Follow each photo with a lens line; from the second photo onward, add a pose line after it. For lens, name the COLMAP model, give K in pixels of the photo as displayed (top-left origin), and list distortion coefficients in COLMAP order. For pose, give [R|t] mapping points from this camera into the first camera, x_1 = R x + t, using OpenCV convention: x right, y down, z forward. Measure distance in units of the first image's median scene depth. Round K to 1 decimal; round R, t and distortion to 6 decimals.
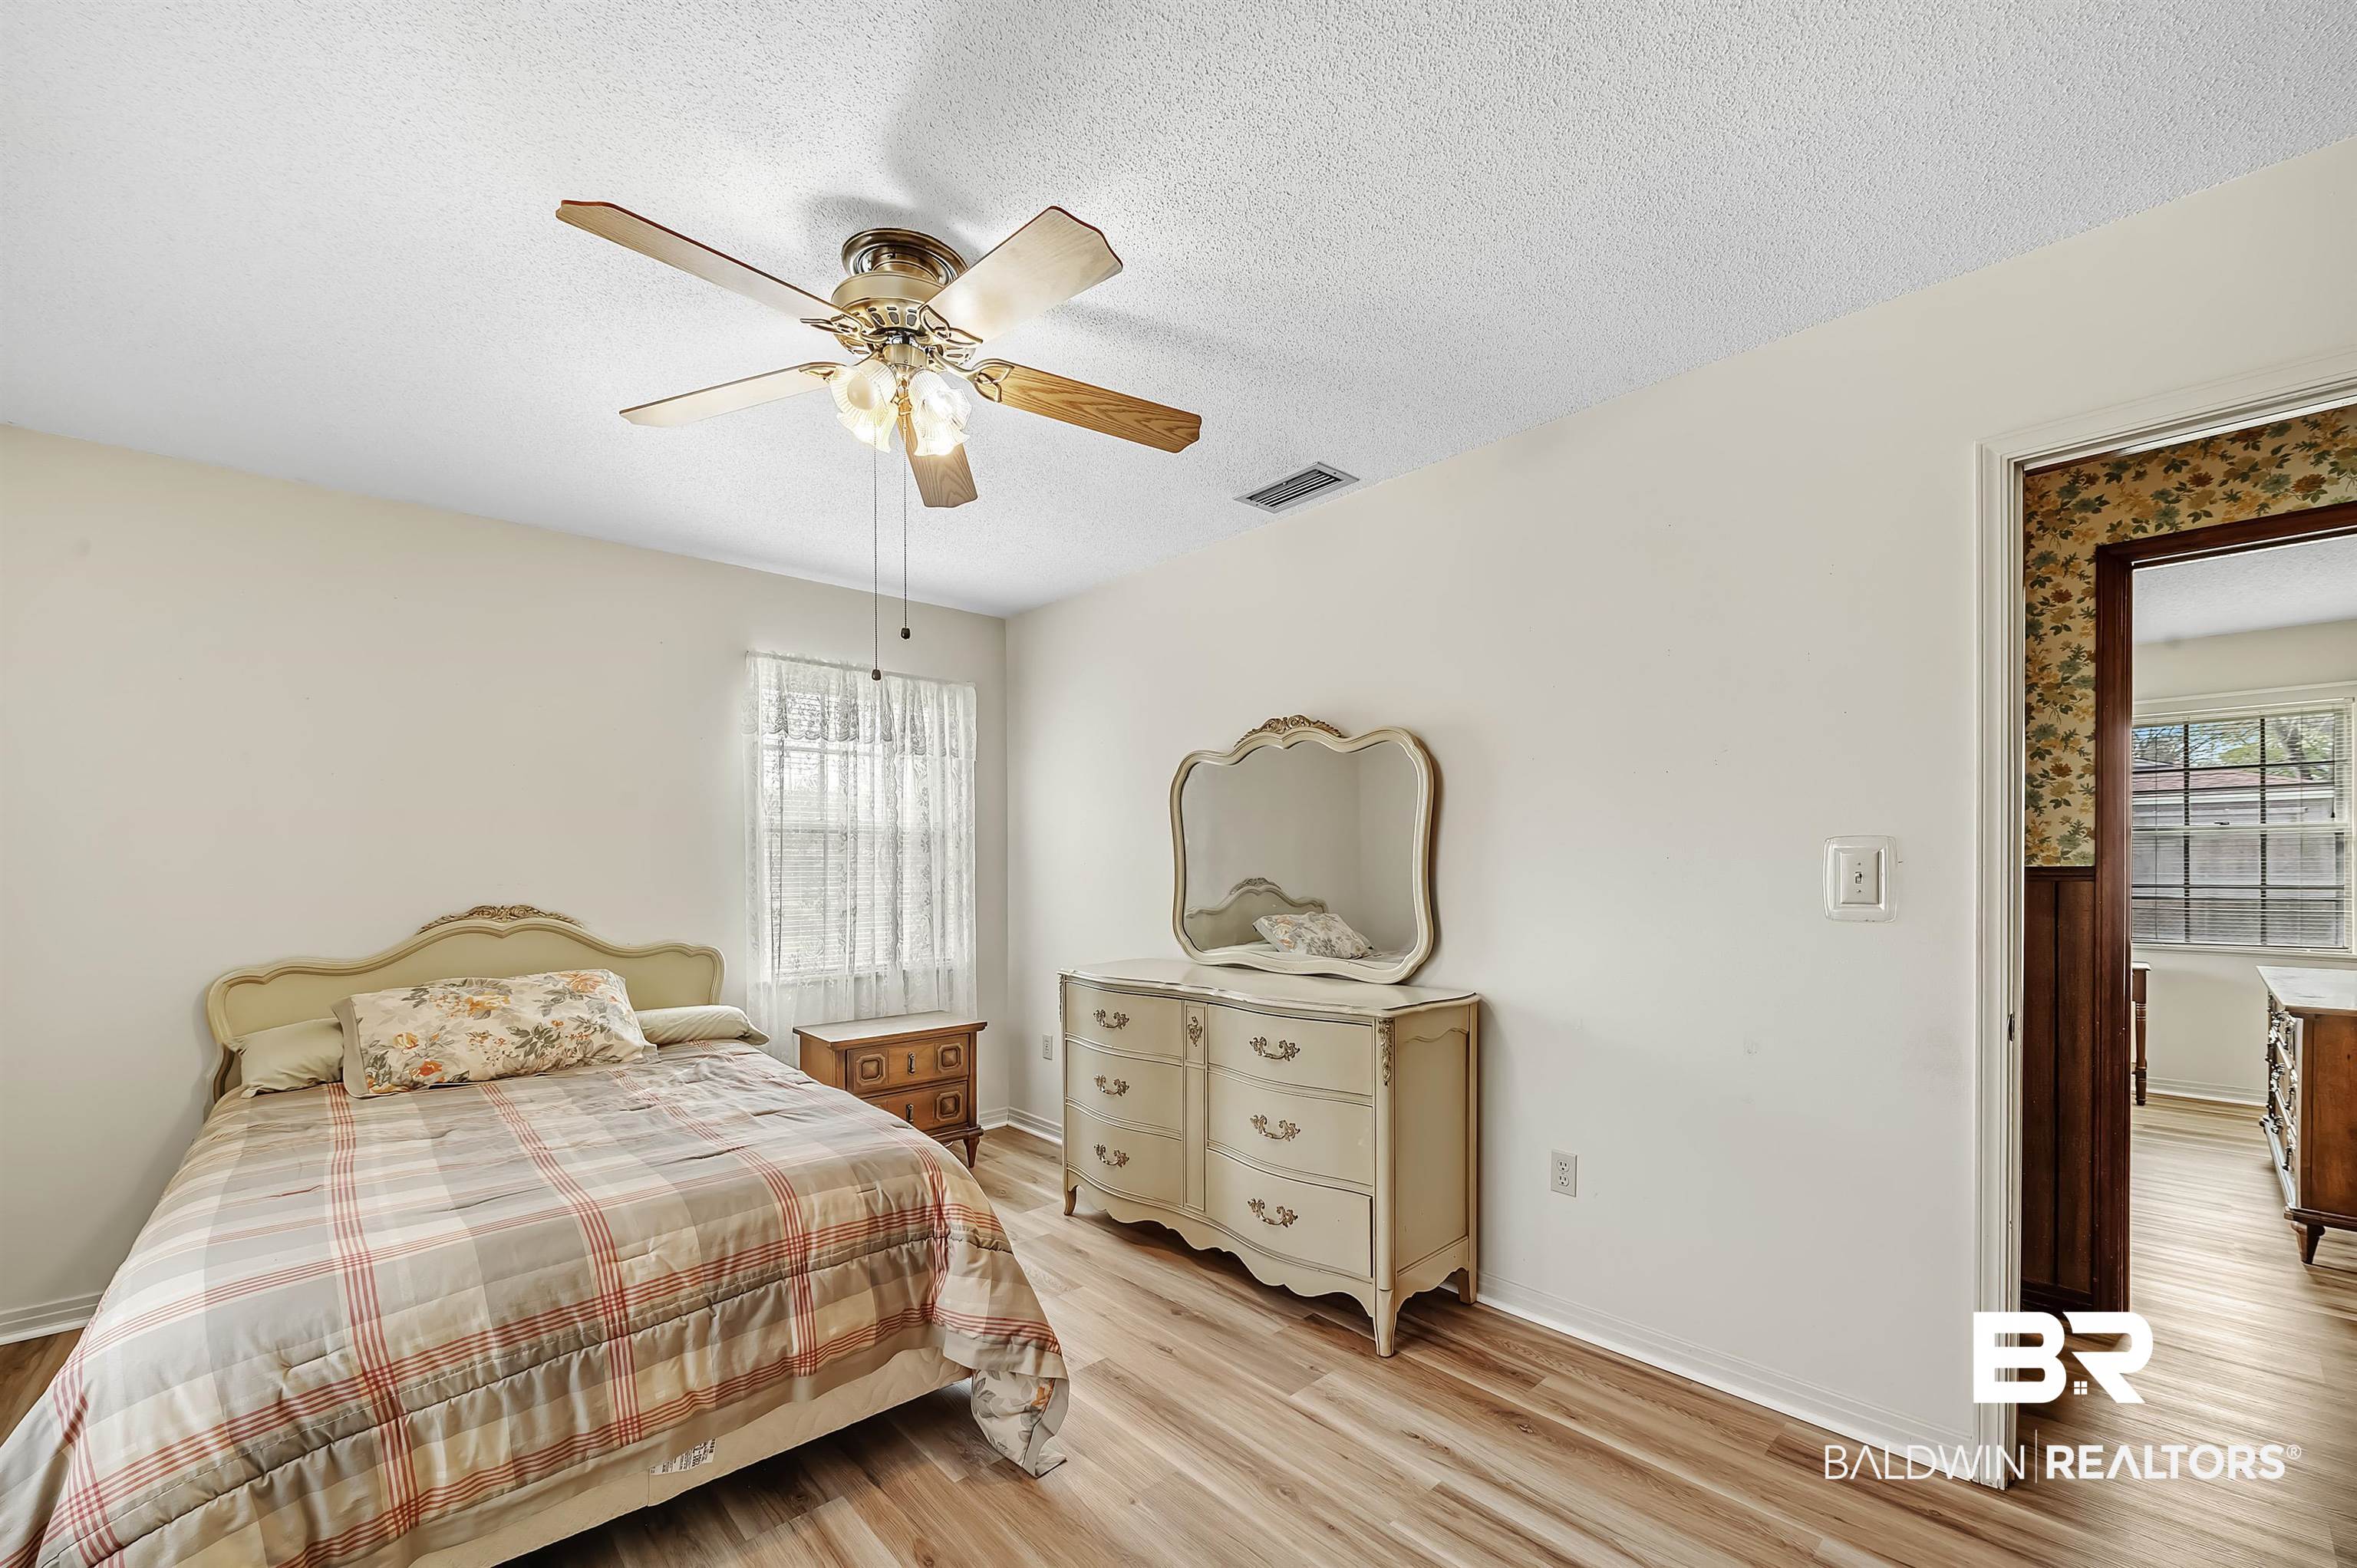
lens RADIAL K [[929.9, 0, 1214.2], [0, 929.9, 868.0], [0, 0, 1]] dist [-0.004212, -0.000507]
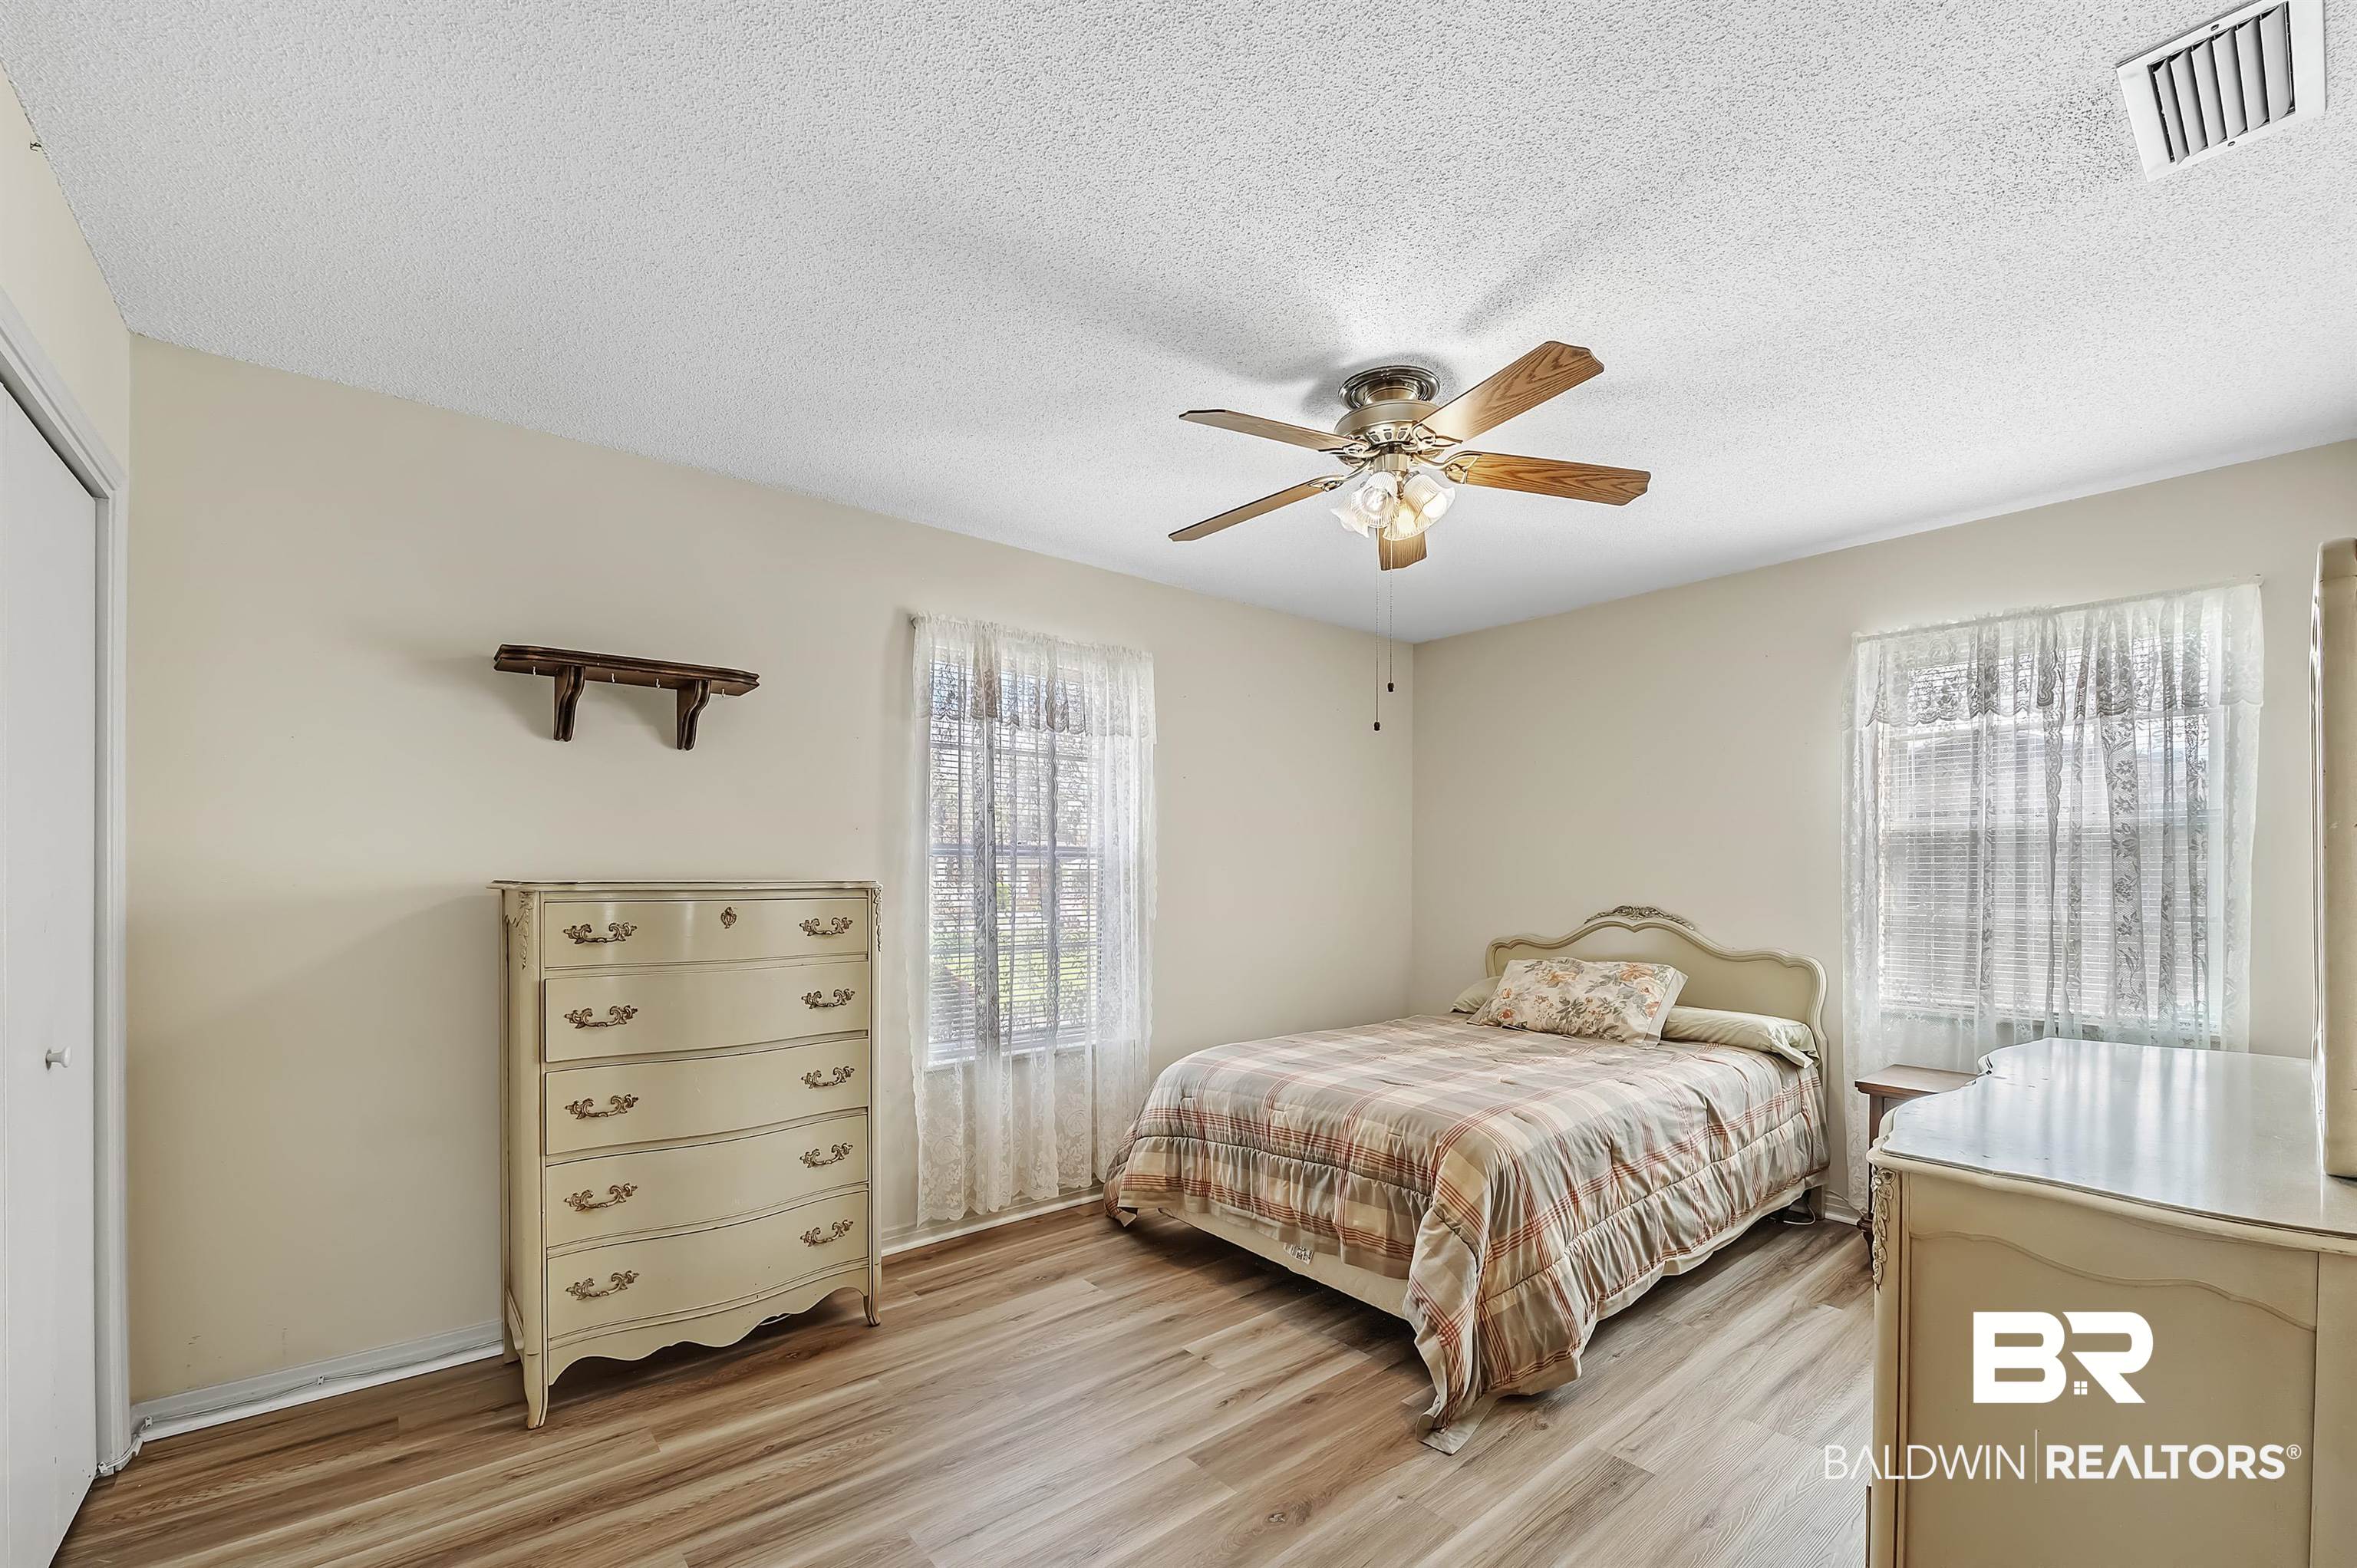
lens RADIAL K [[1007.5, 0, 1207.7], [0, 1007.5, 876.0], [0, 0, 1]] dist [-0.004050, -0.000300]
pose [[-0.053052, 0.005981, -0.998574, 1.043729], [-0.005306, 0.999966, 0.006271, -0.009706], [0.998578, 0.005631, -0.053019, 0.854691]]
